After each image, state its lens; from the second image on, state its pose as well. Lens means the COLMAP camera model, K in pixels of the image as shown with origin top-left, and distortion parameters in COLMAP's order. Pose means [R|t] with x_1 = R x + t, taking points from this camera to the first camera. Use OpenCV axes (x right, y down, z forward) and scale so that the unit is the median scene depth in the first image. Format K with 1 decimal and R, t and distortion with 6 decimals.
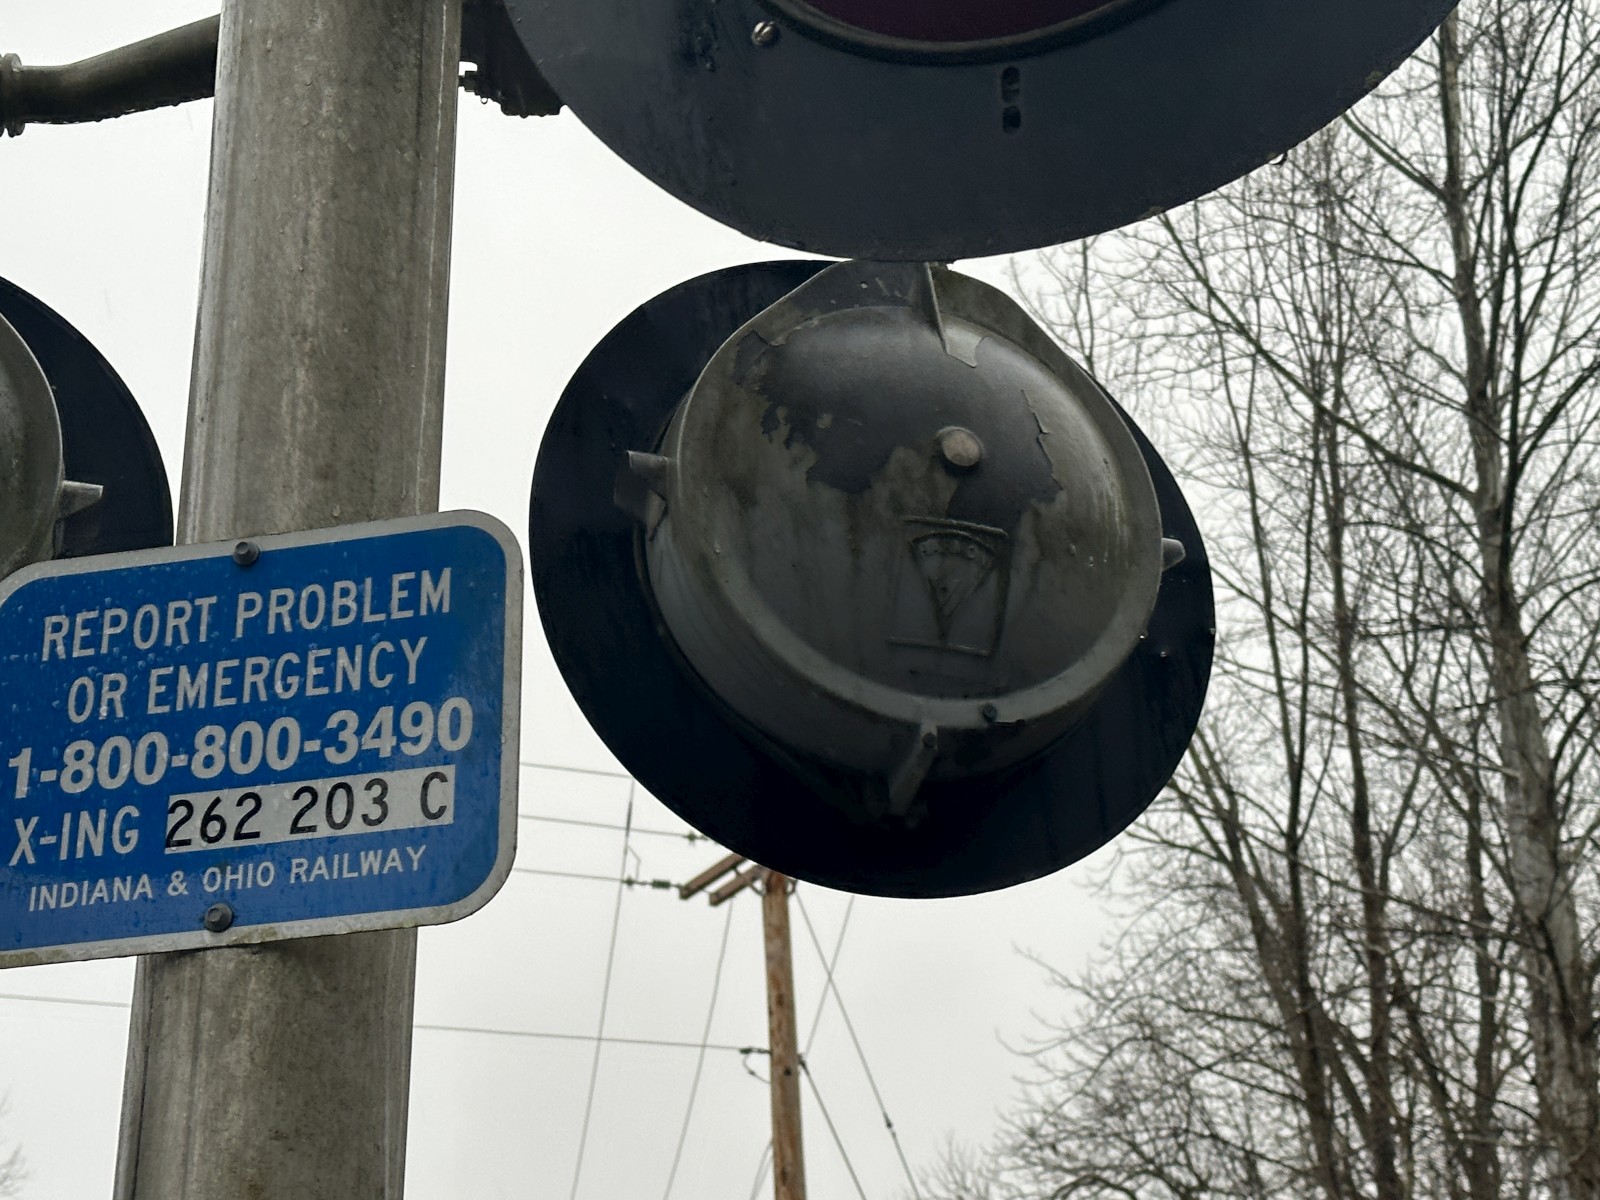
lens RADIAL K [[2999.3, 0, 760.0], [0, 2999.3, 632.4], [0, 0, 1]] dist [0.156471, 0.133044]
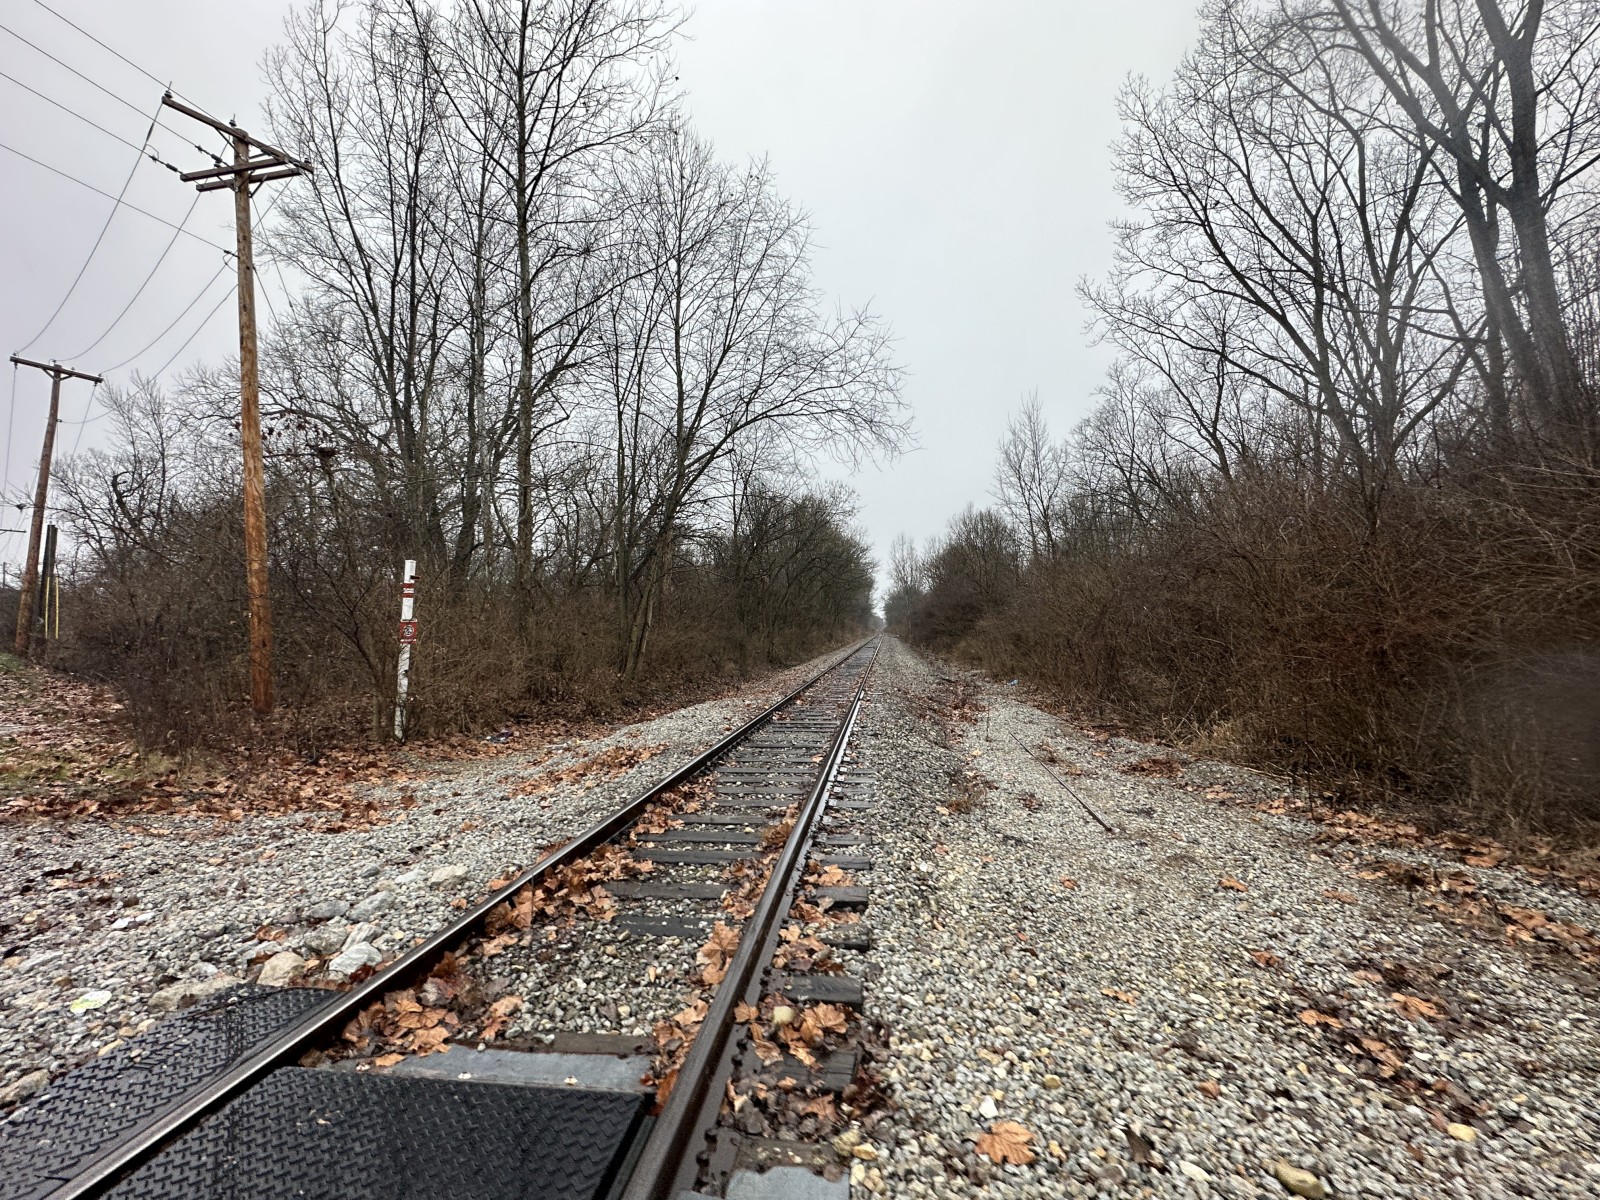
lens RADIAL K [[639.9, 0, 800.0], [0, 639.9, 600.0], [0, 0, 1]] dist [0.000279, -0.000441]
pose [[0.642749, 0.028773, 0.765537, -1.438252], [-0.315369, 0.920629, 0.230183, 1.996648], [-0.698152, -0.389377, 0.600807, 3.778861]]
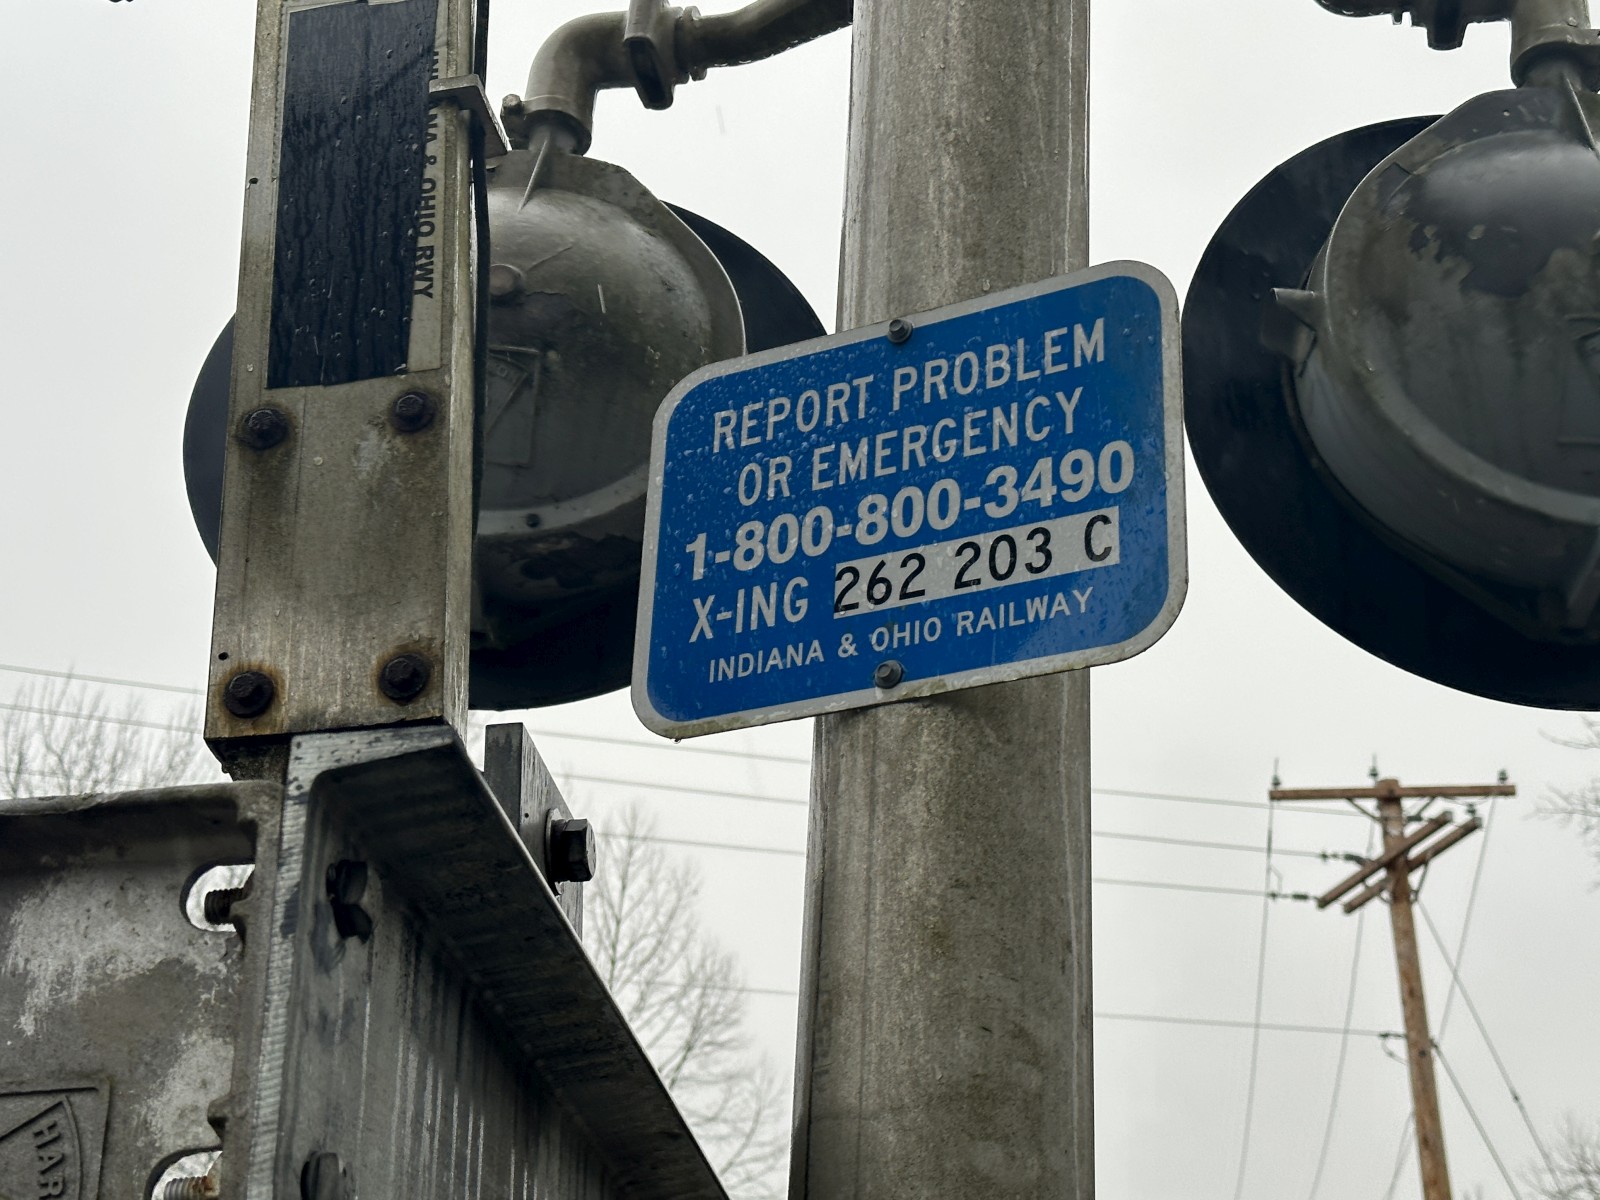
lens RADIAL K [[2382.7, 0, 793.2], [0, 2382.7, 608.5], [0, 0, 1]] dist [0.139964, -0.071478]
pose [[0.971236, -0.058732, -0.230761, -0.026739], [0.048548, 0.997590, -0.049569, 0.106199], [0.233116, 0.036940, 0.971747, 0.223015]]
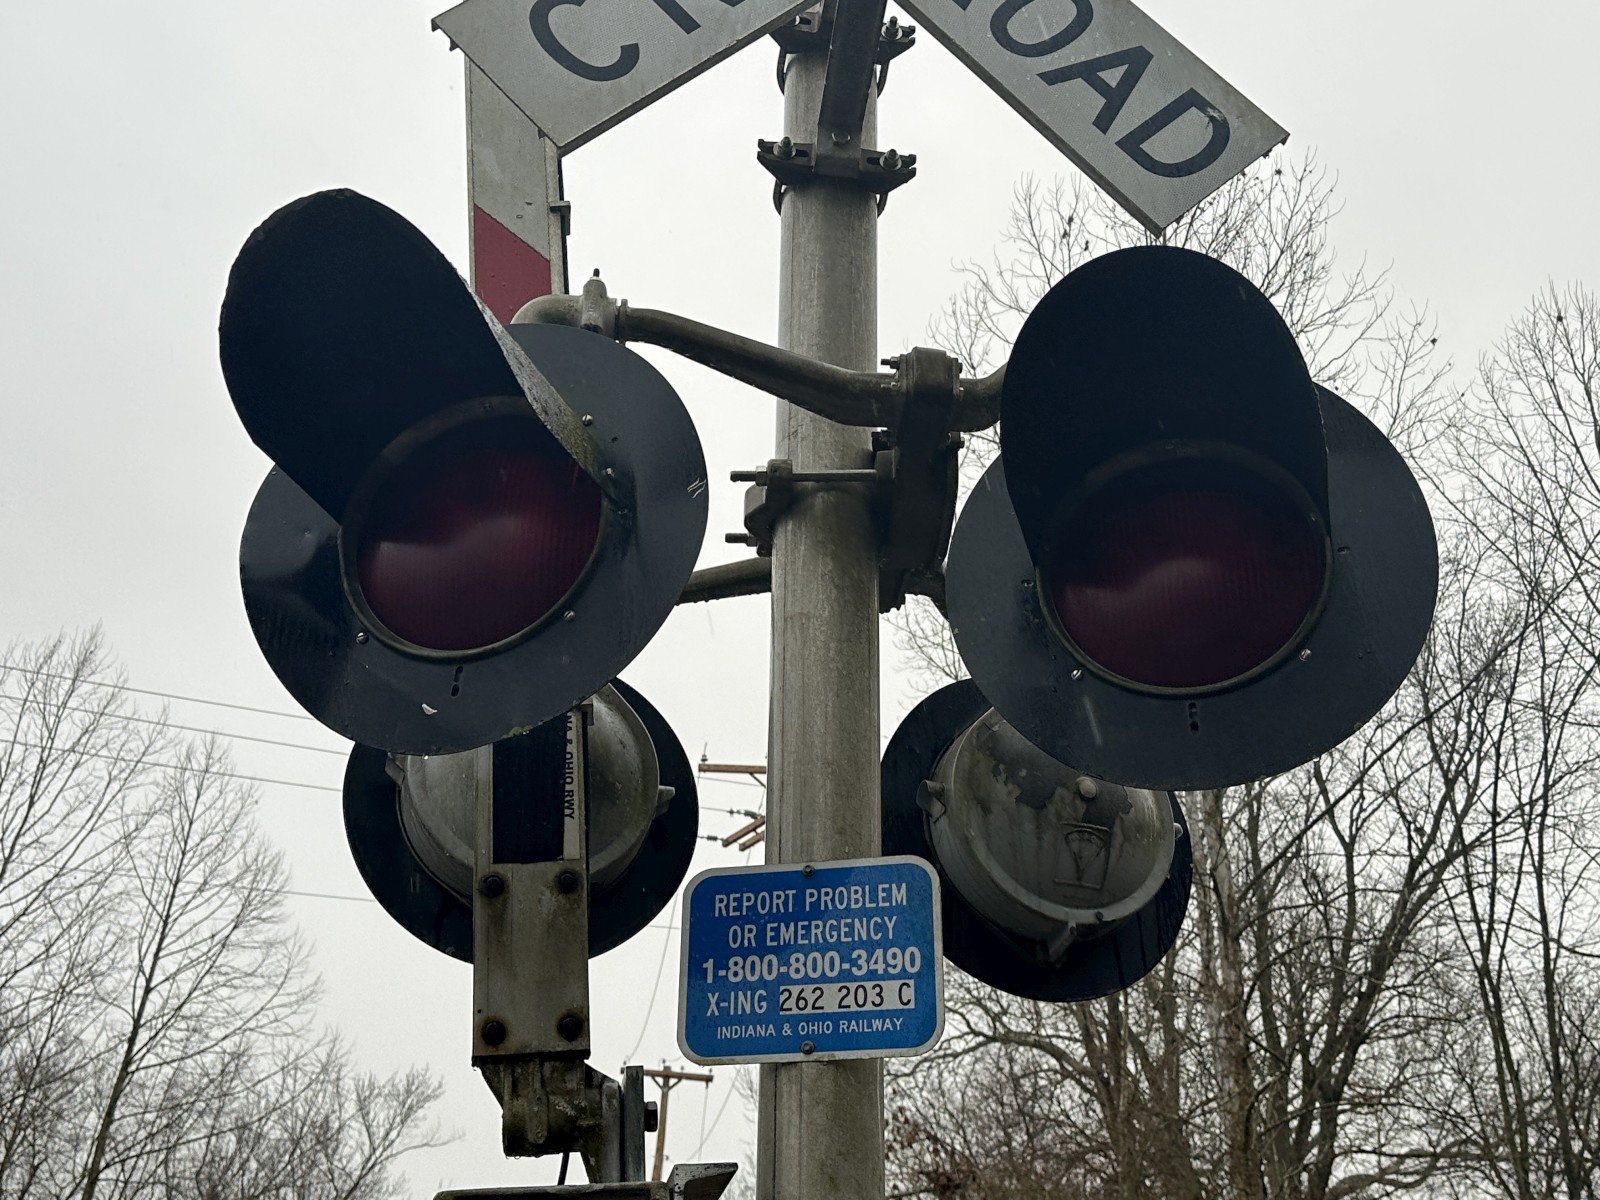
lens RADIAL K [[1733.6, 0, 806.8], [0, 1733.6, 607.4], [0, 0, 1]] dist [0.212826, -0.471259]
pose [[0.998992, 0.032346, 0.031131, -0.222052], [-0.031066, 0.998686, -0.040751, -0.169857], [-0.032408, 0.039743, 0.998684, -0.290807]]
